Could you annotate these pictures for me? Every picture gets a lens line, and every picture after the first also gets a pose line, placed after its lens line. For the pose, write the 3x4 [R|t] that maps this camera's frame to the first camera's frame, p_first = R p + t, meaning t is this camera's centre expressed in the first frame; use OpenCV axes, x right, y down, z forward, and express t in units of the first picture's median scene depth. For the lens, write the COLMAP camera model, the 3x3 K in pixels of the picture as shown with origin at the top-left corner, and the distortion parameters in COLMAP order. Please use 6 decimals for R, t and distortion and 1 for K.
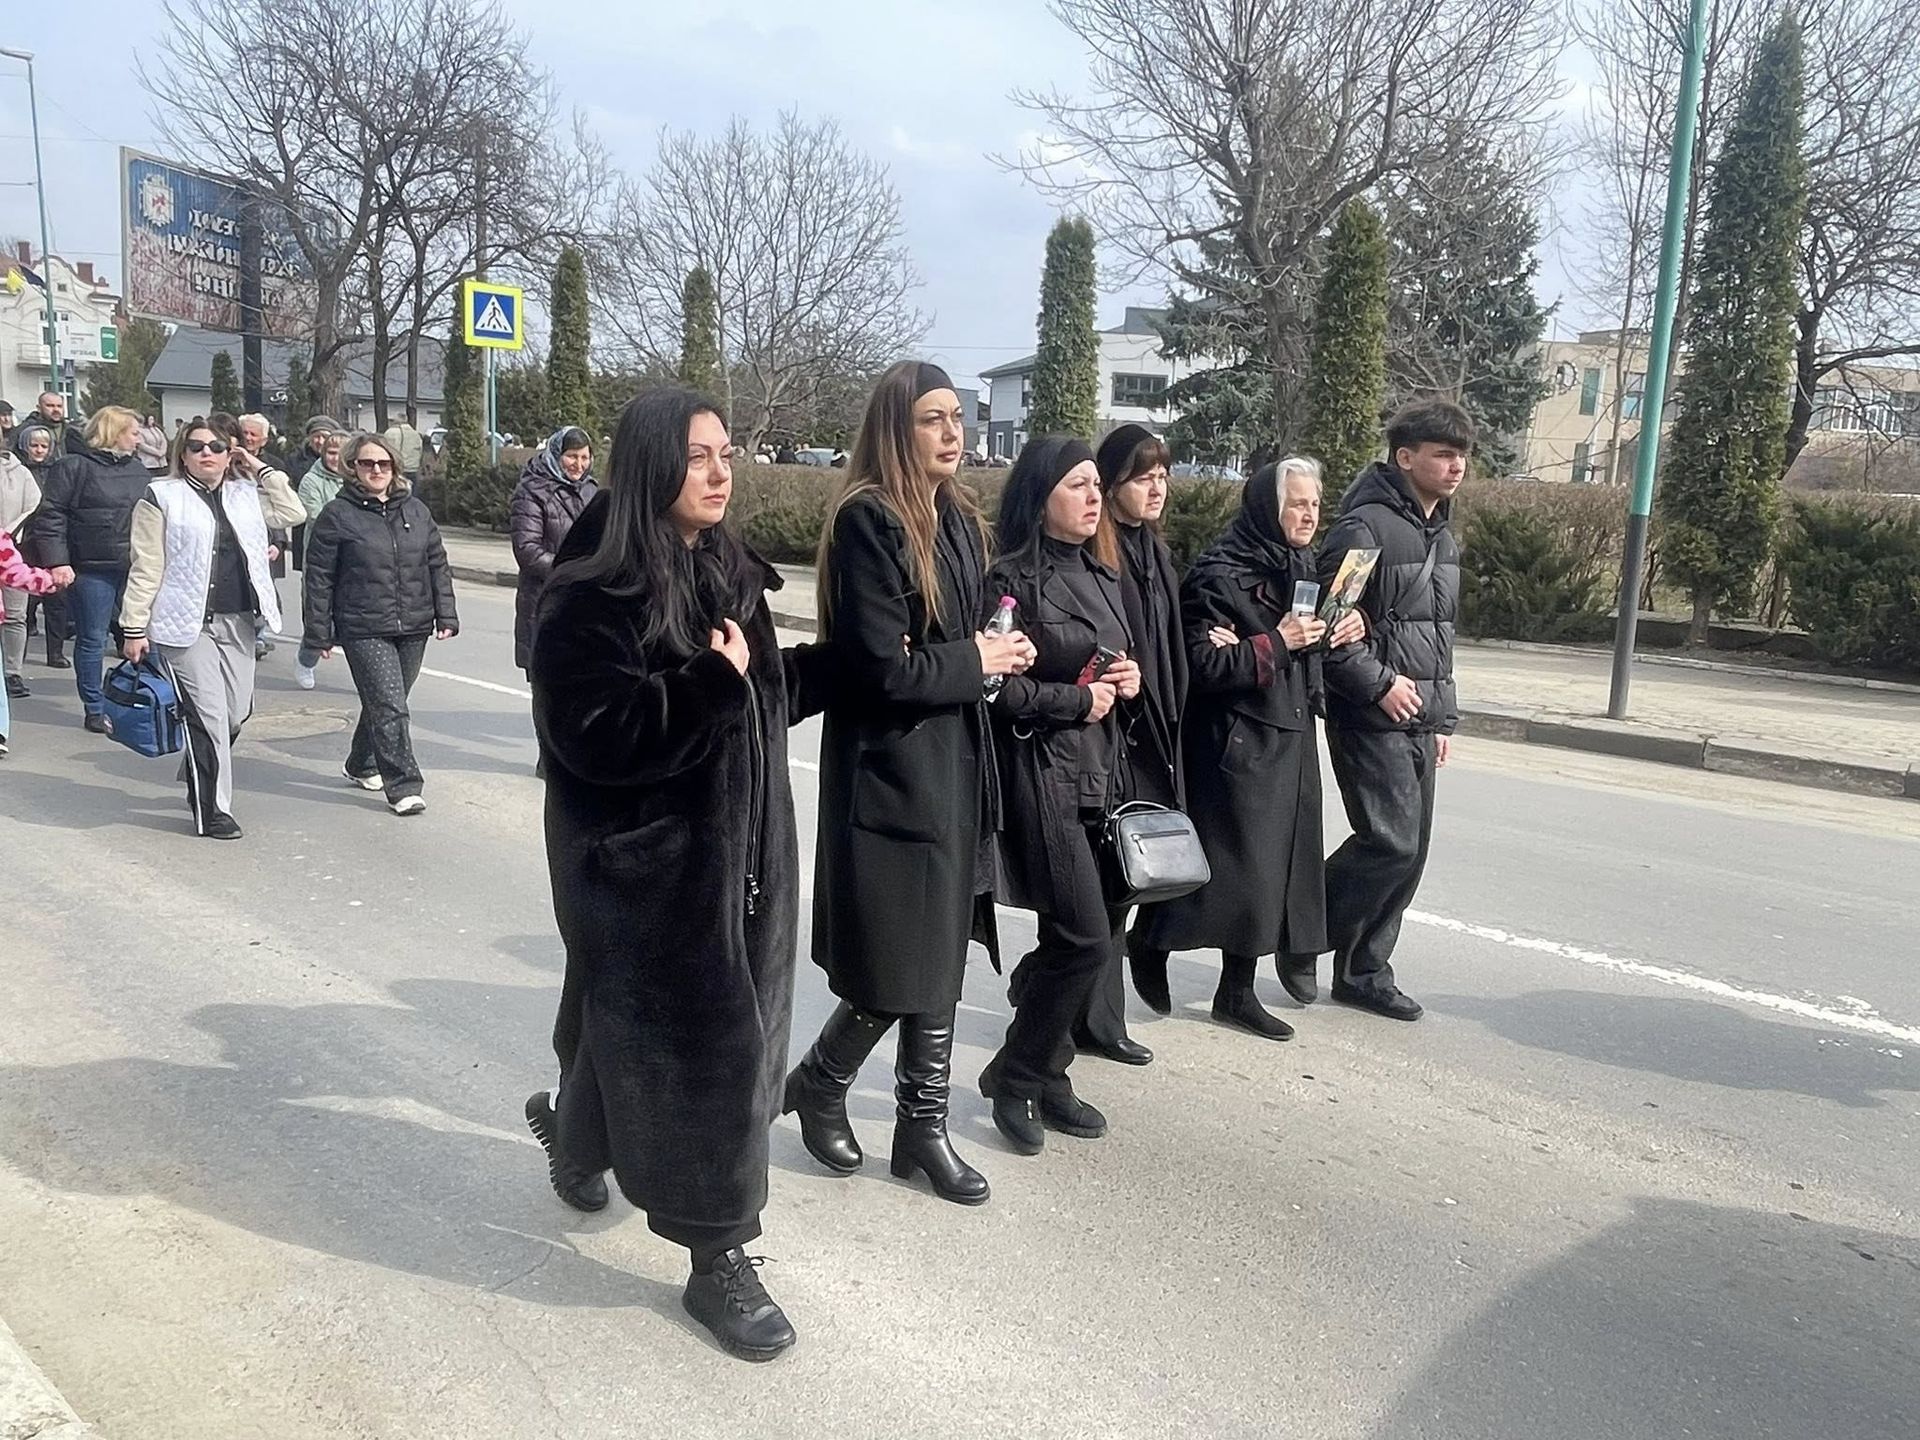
lens RADIAL K [[1912.9, 0, 960.0], [0, 1912.9, 720.0], [0, 0, 1]] dist [0.137062, -0.294542]
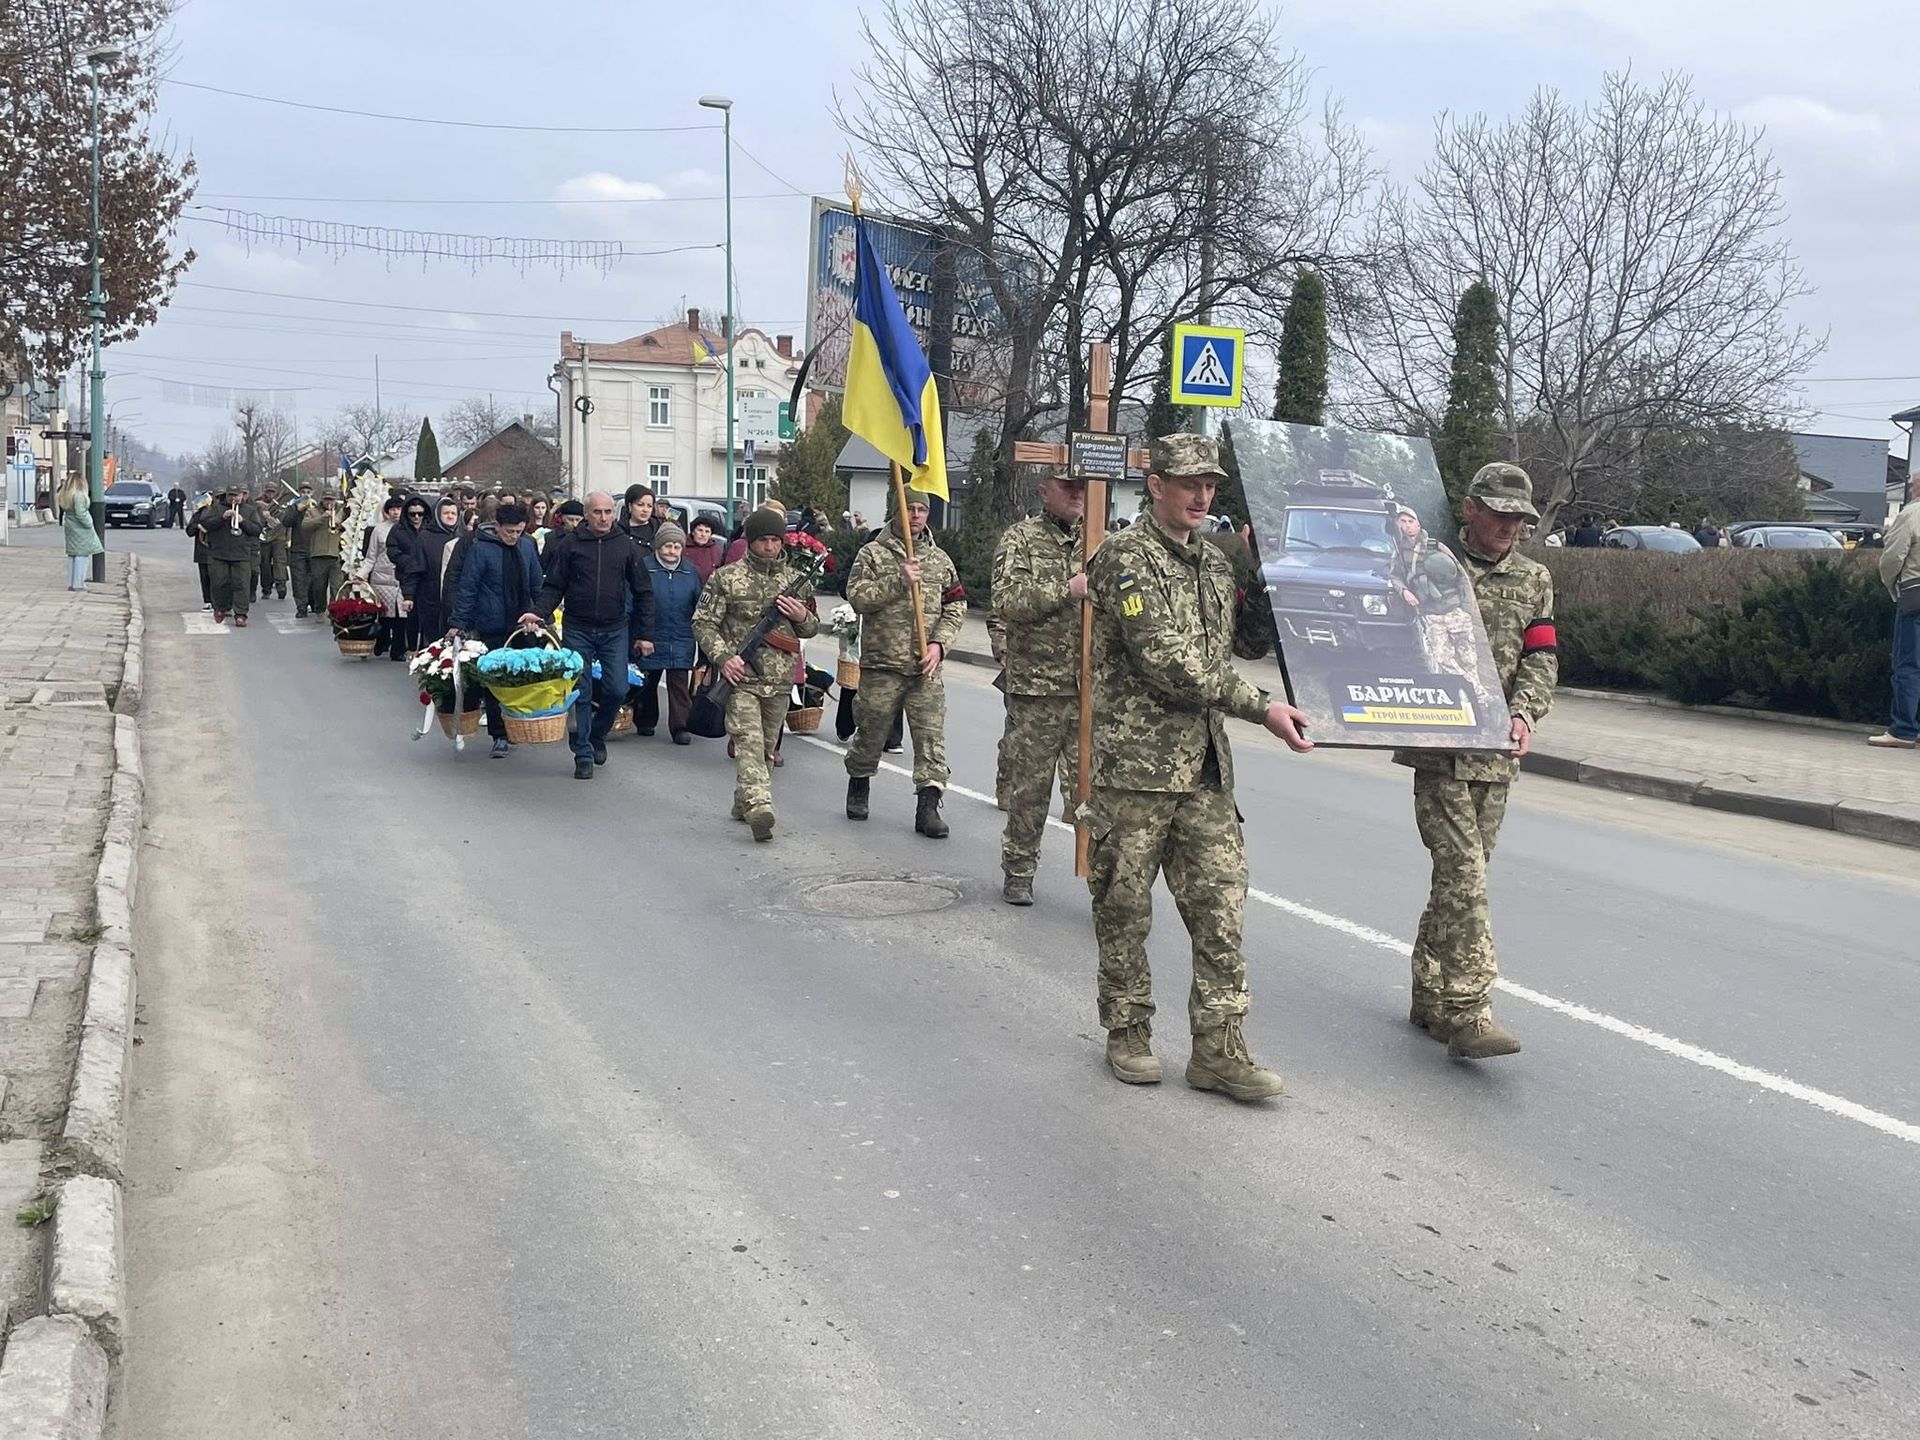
lens RADIAL K [[1912.9, 0, 960.0], [0, 1912.9, 720.0], [0, 0, 1]] dist [0.137062, -0.294542]
pose [[0.917171, 0.029313, -0.397413, -0.017472], [-0.048956, 0.998025, -0.039369, -0.028417], [0.395474, 0.055564, 0.916795, 0.240837]]
